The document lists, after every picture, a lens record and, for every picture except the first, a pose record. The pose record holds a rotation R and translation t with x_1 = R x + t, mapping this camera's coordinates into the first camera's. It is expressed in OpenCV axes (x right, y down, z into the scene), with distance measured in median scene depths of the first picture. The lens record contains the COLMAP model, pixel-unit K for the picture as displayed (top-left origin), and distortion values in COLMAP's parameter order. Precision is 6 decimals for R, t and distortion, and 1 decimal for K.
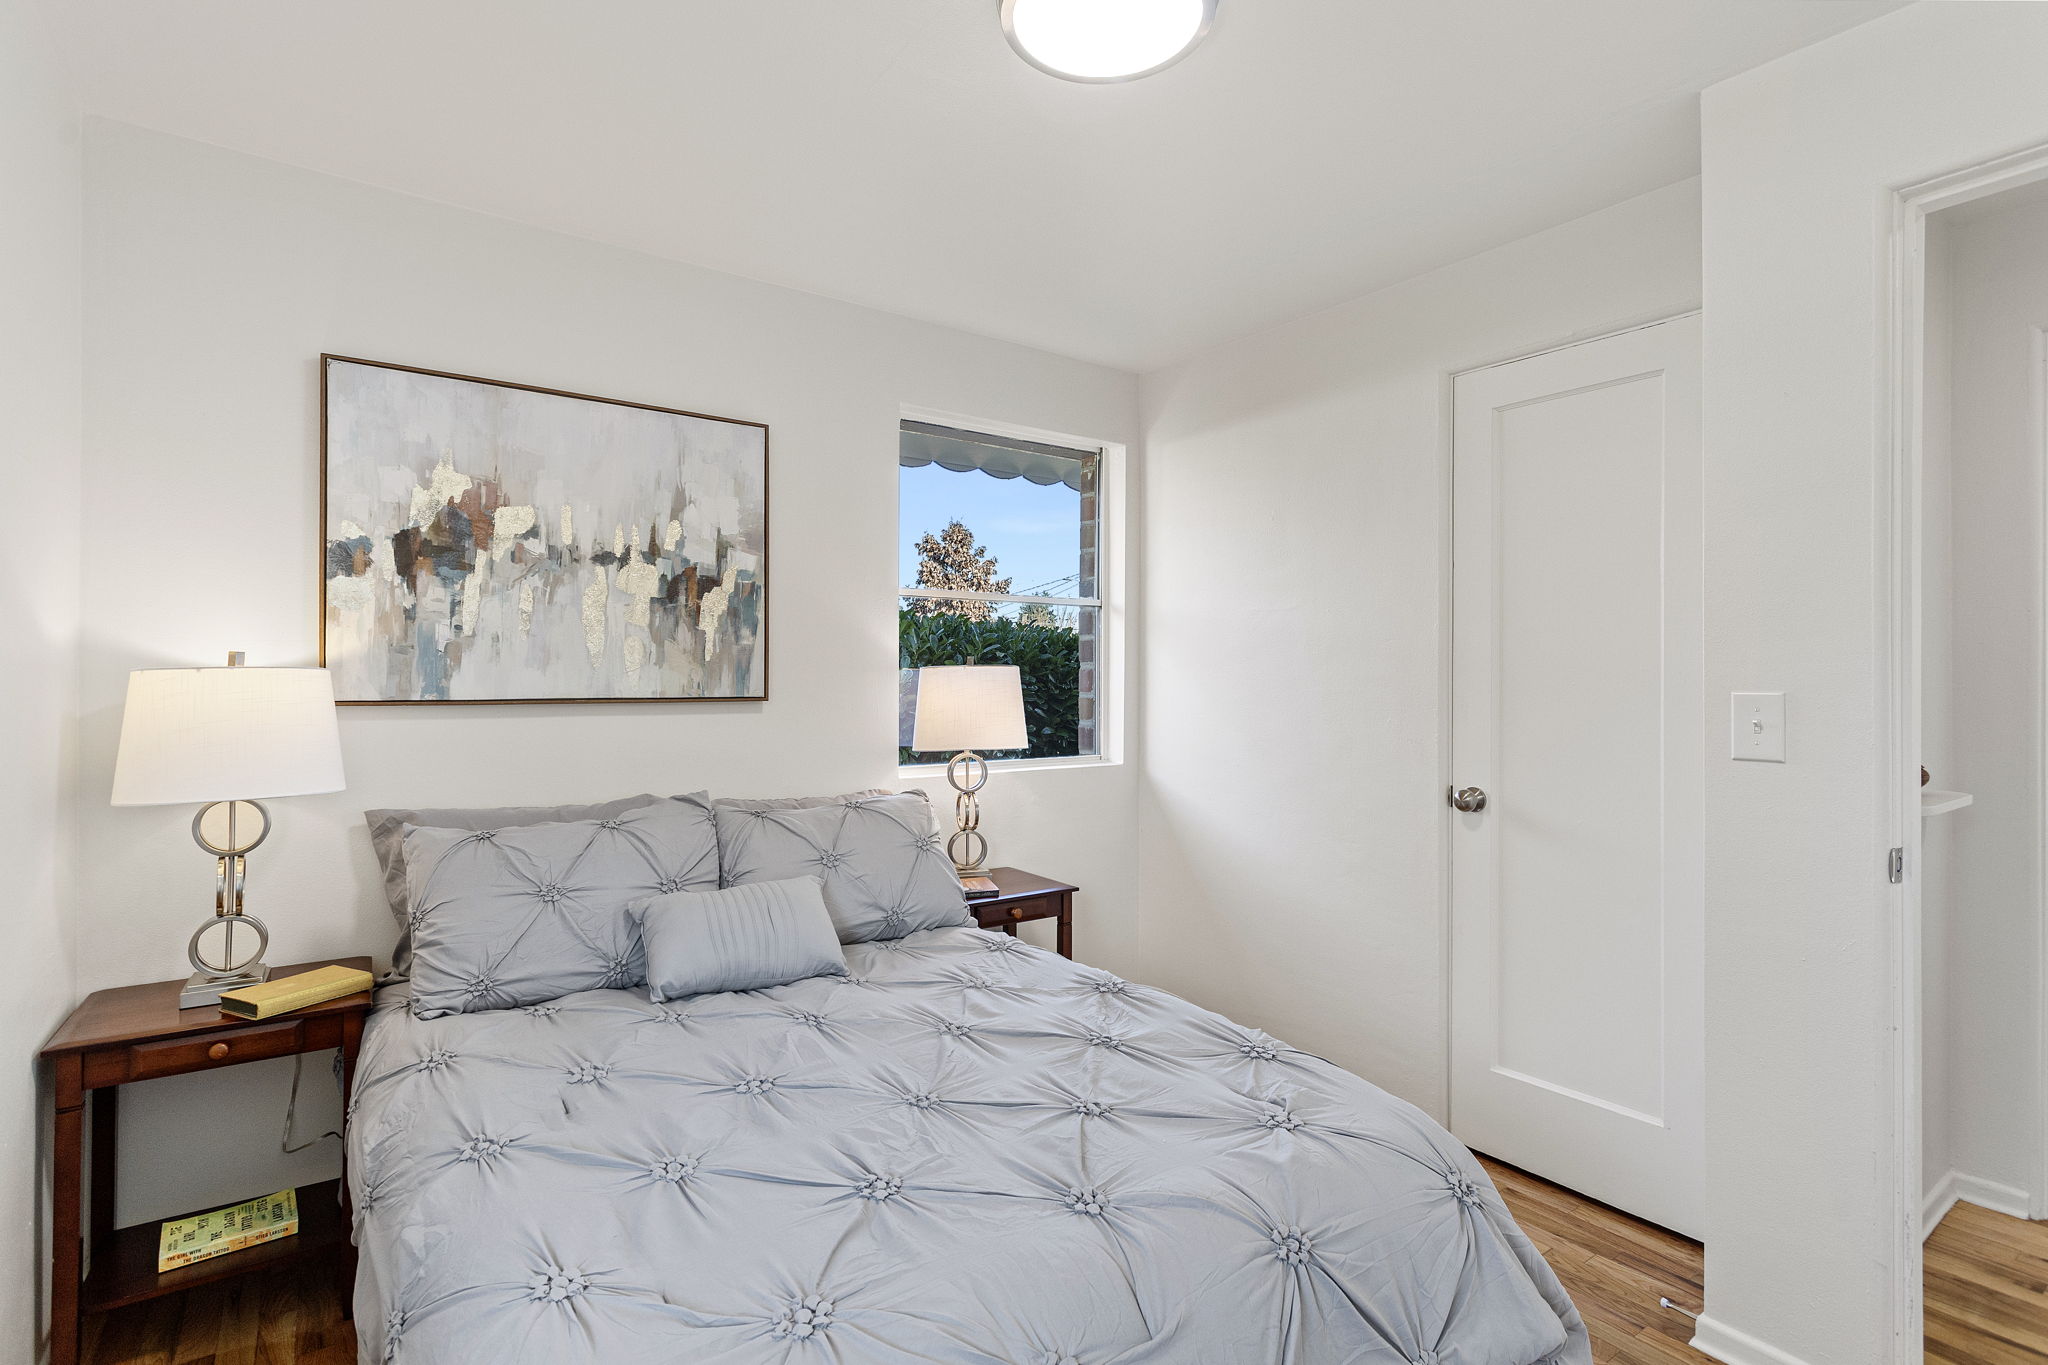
lens RADIAL K [[984.3, 0, 1026.5], [0, 984.3, 680.9], [0, 0, 1]] dist [-0.002582, 0.000150]
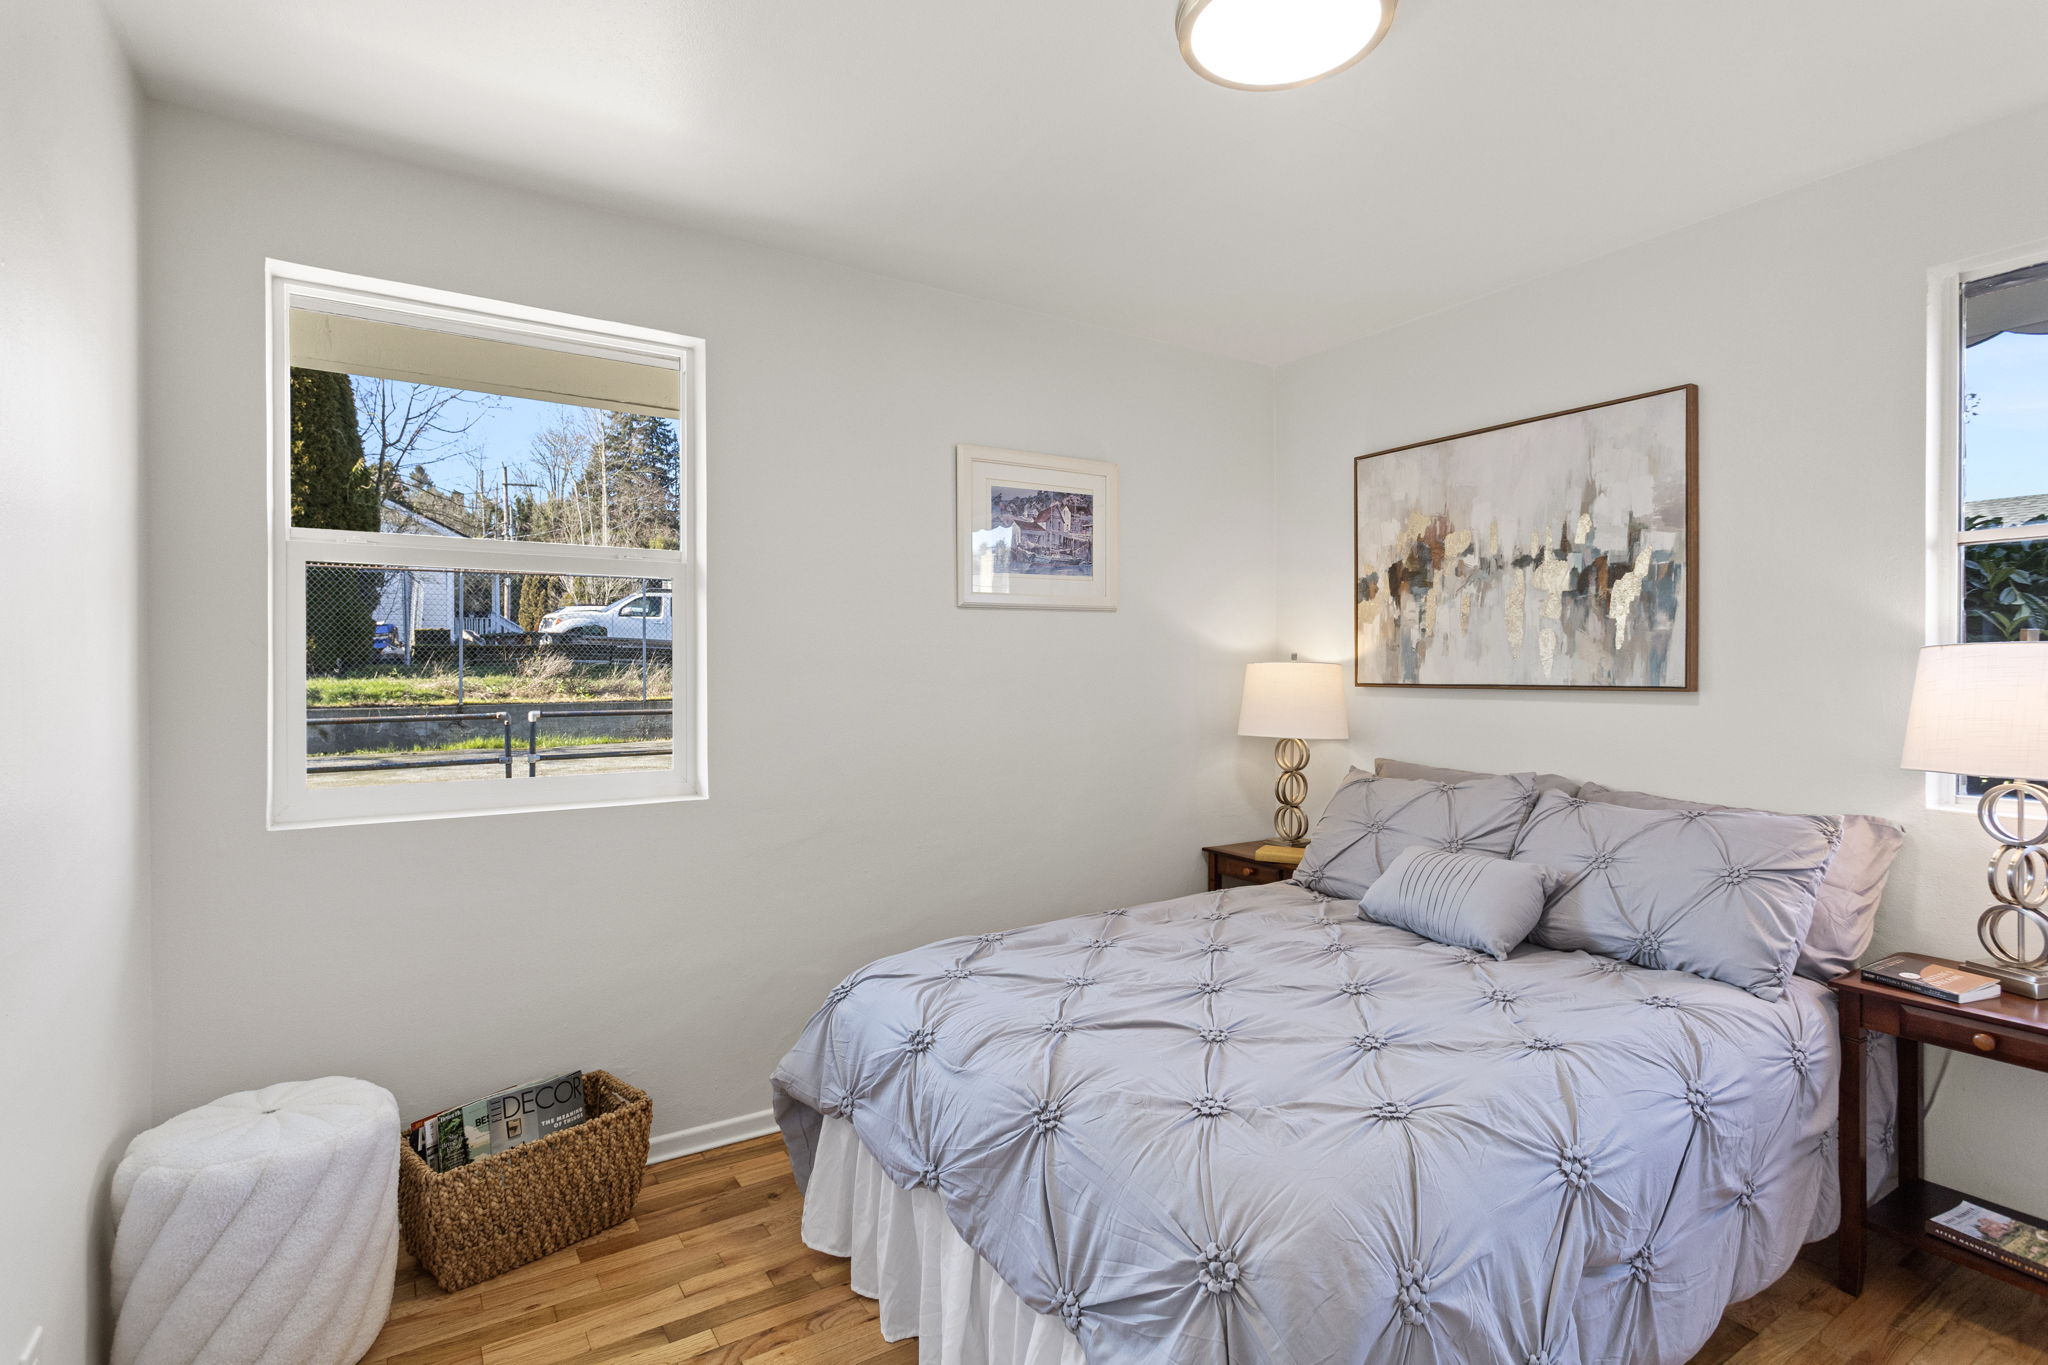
lens RADIAL K [[984.3, 0, 1024.9], [0, 984.3, 675.1], [0, 0, 1]] dist [-0.002582, 0.000150]
pose [[-0.055220, -0.000912, -0.998474, 0.724427], [-0.004922, 0.999988, -0.000642, 0.009642], [0.998462, 0.004879, -0.055224, 0.485857]]
